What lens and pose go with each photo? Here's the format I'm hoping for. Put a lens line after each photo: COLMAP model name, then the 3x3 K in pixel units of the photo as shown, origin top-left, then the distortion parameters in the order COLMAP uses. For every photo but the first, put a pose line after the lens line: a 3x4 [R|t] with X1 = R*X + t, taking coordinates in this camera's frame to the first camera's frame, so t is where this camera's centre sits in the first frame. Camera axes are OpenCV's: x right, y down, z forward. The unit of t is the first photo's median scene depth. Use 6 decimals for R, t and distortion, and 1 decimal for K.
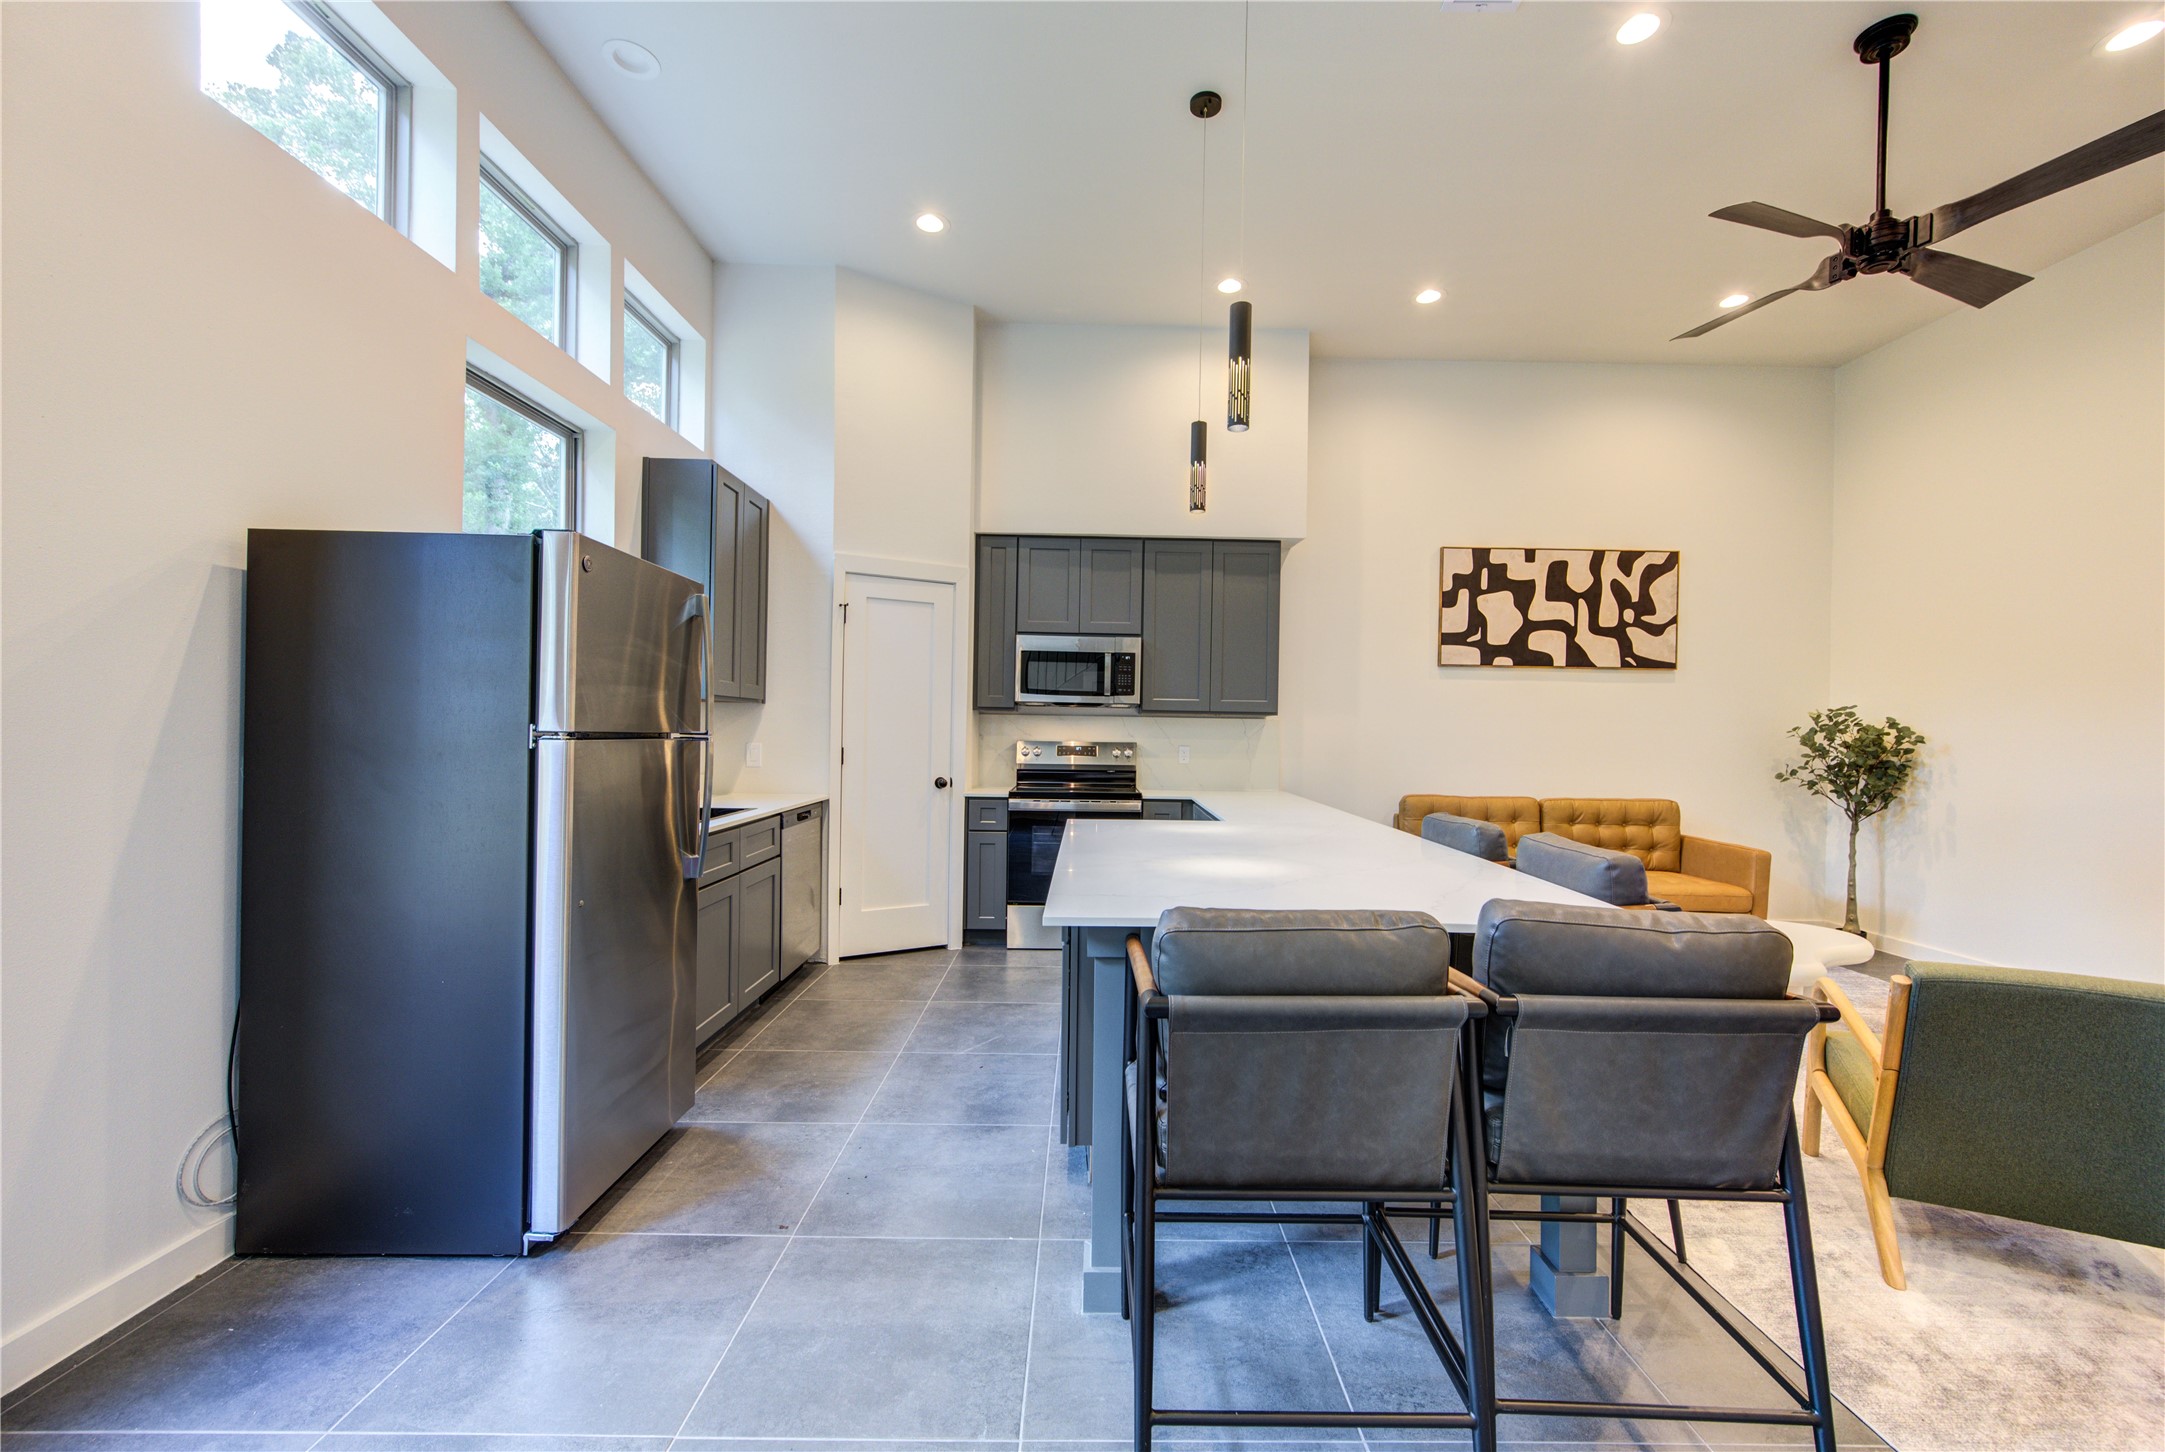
lens RADIAL K [[863.1, 0, 1103.8], [0, 863.1, 738.5], [0, 0, 1]] dist [0.000518, -0.000001]
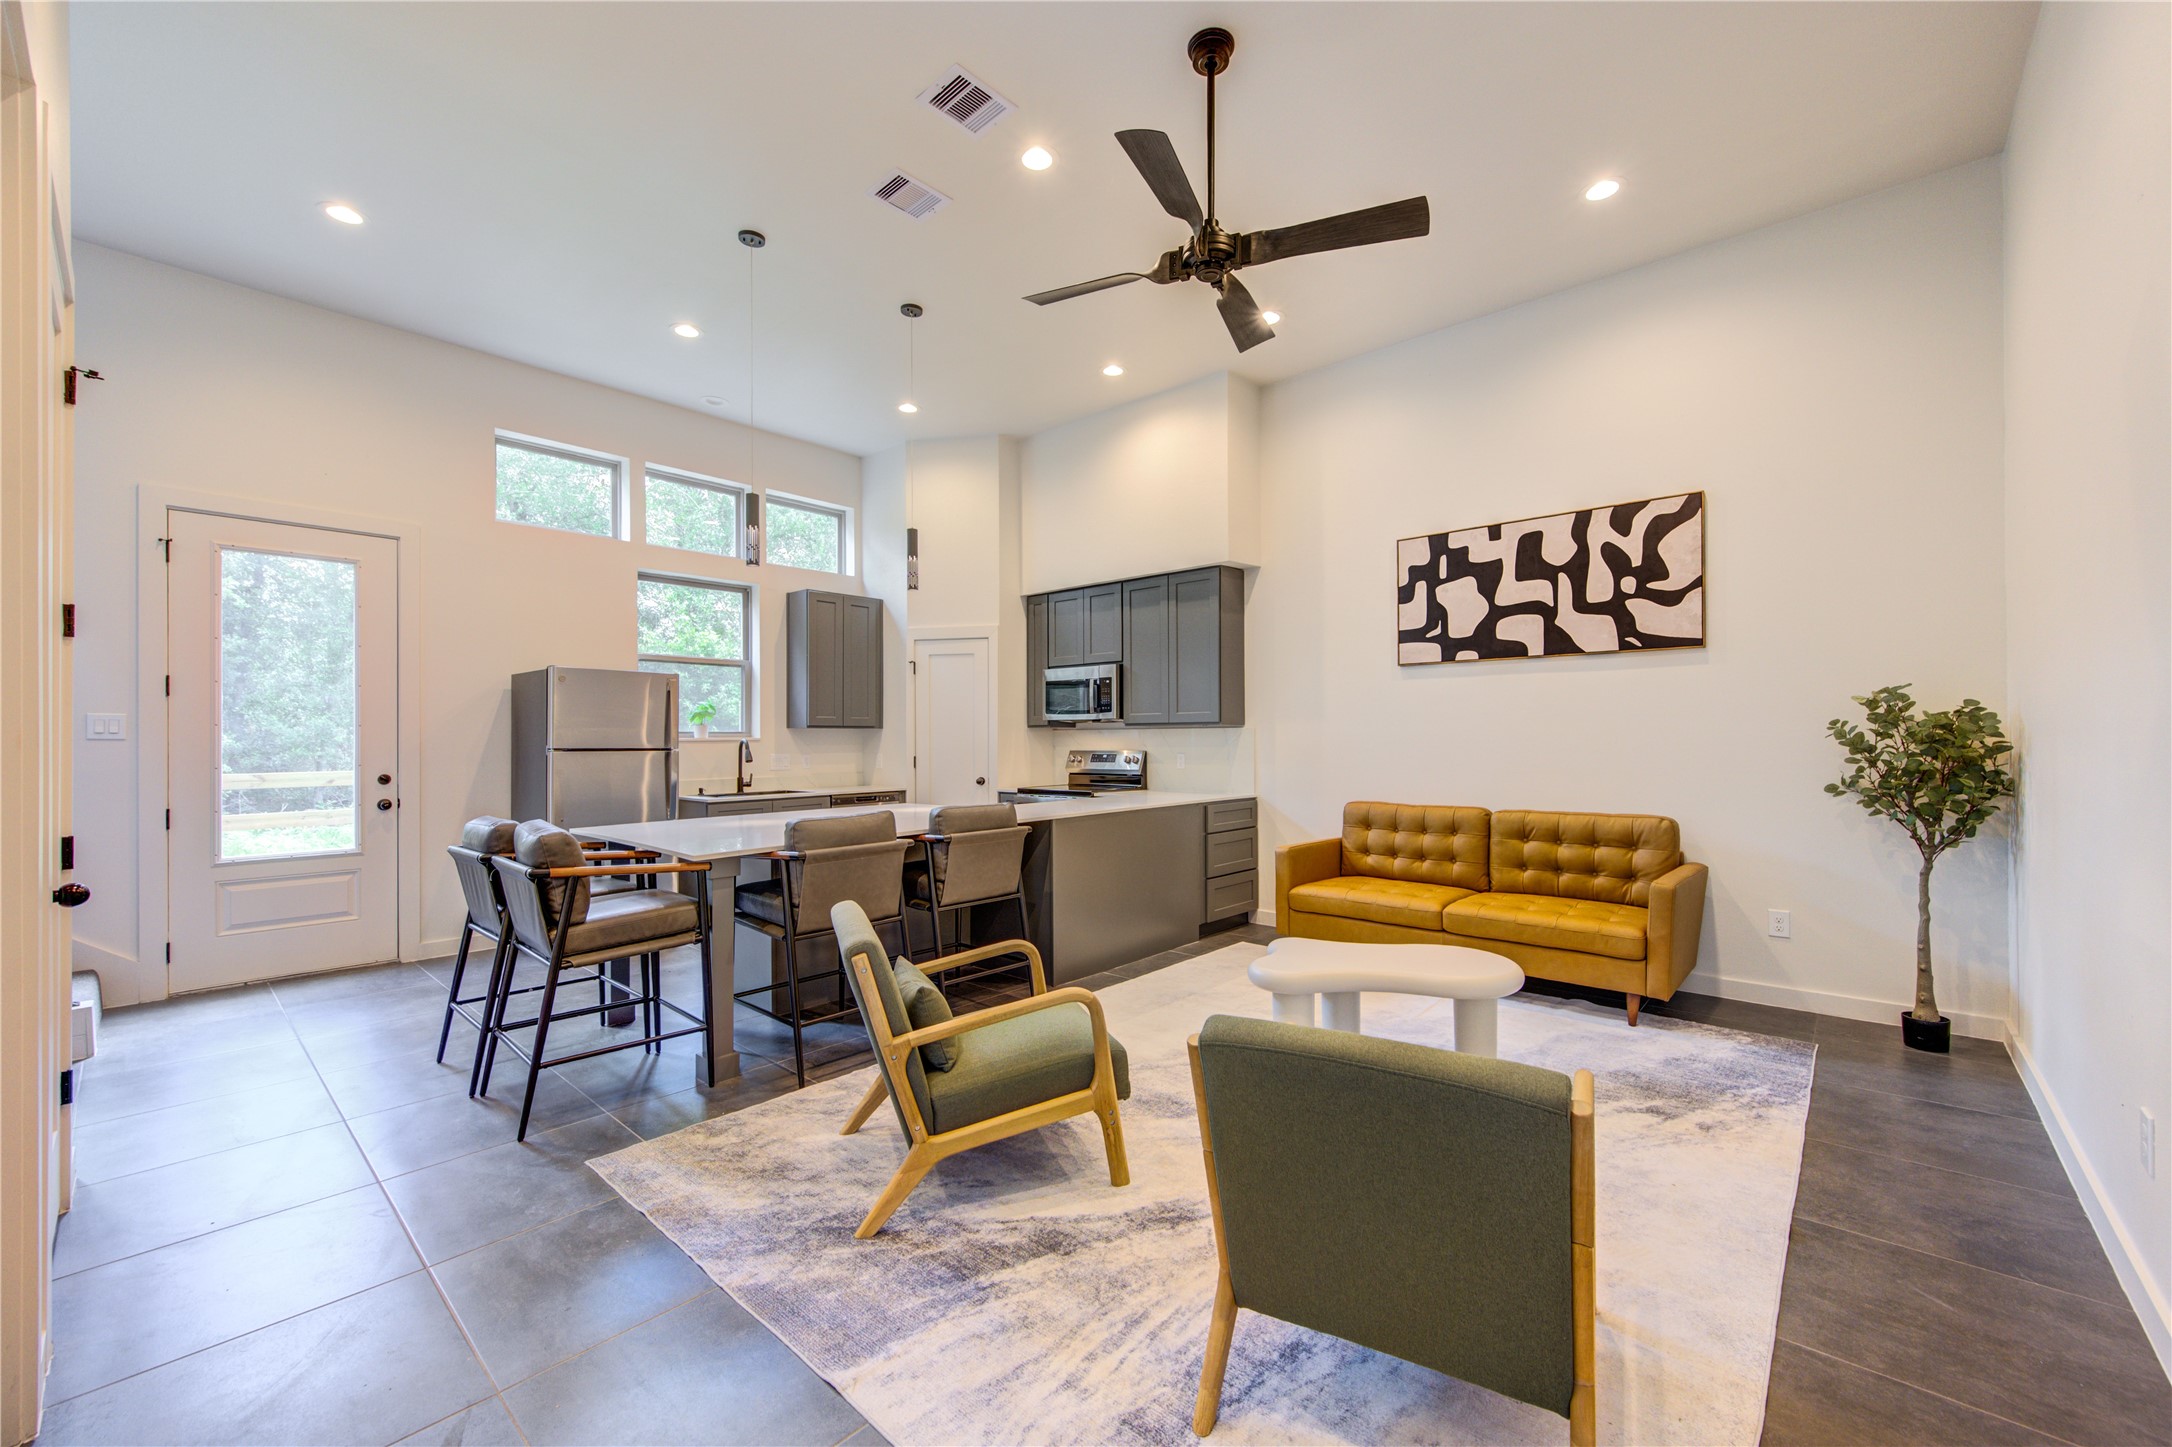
lens RADIAL K [[865.9, 0, 1107.4], [0, 865.9, 736.1], [0, 0, 1]] dist [0.000518, -0.000001]
pose [[0.742202, -0.022809, -0.669788, 0.785107], [0.009766, 0.999683, -0.023222, 0.011229], [0.670105, 0.010694, 0.742189, 0.085906]]
